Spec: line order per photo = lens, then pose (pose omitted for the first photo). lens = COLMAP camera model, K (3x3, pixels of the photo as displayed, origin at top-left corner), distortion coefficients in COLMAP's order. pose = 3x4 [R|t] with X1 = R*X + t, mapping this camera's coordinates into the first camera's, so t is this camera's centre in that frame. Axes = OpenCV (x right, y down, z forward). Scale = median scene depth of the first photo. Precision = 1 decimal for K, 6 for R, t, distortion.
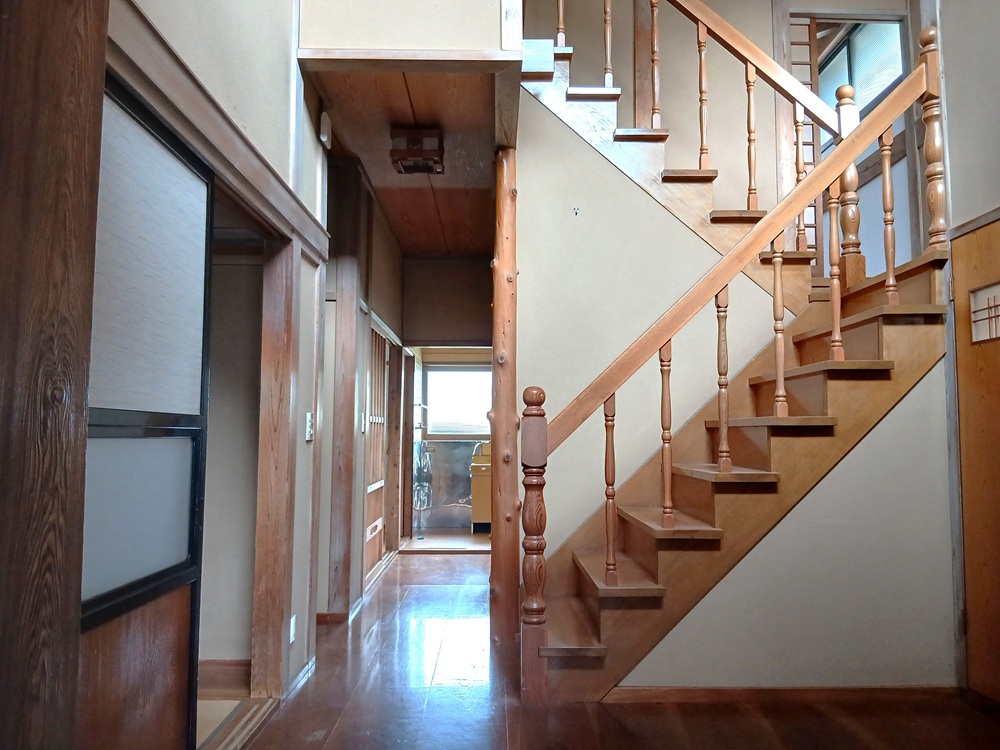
lens RADIAL K [[762.6, 0, 500.3], [0, 762.6, 374.6], [0, 0, 1]] dist [0.030340, -0.005514]
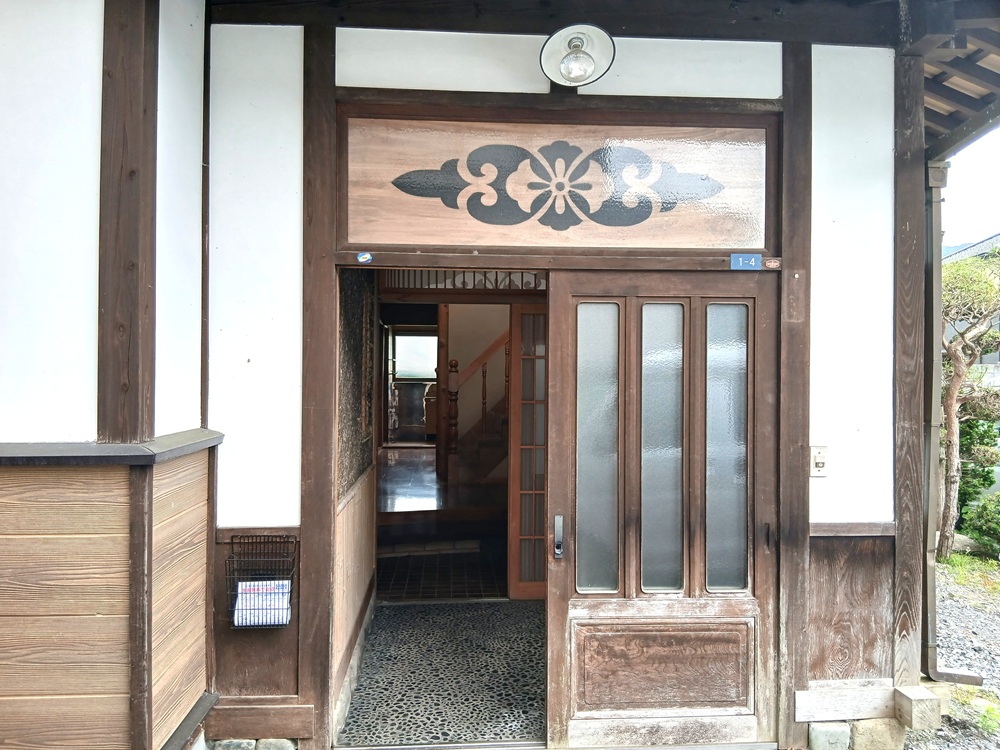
lens RADIAL K [[762.6, 0, 498.7], [0, 762.6, 380.1], [0, 0, 1]] dist [0.030340, -0.005514]
pose [[0.997839, 0.001092, 0.065702, 0.011079], [-0.006503, 0.996594, 0.082204, -0.048400], [-0.065389, -0.082454, 0.994447, -0.580328]]
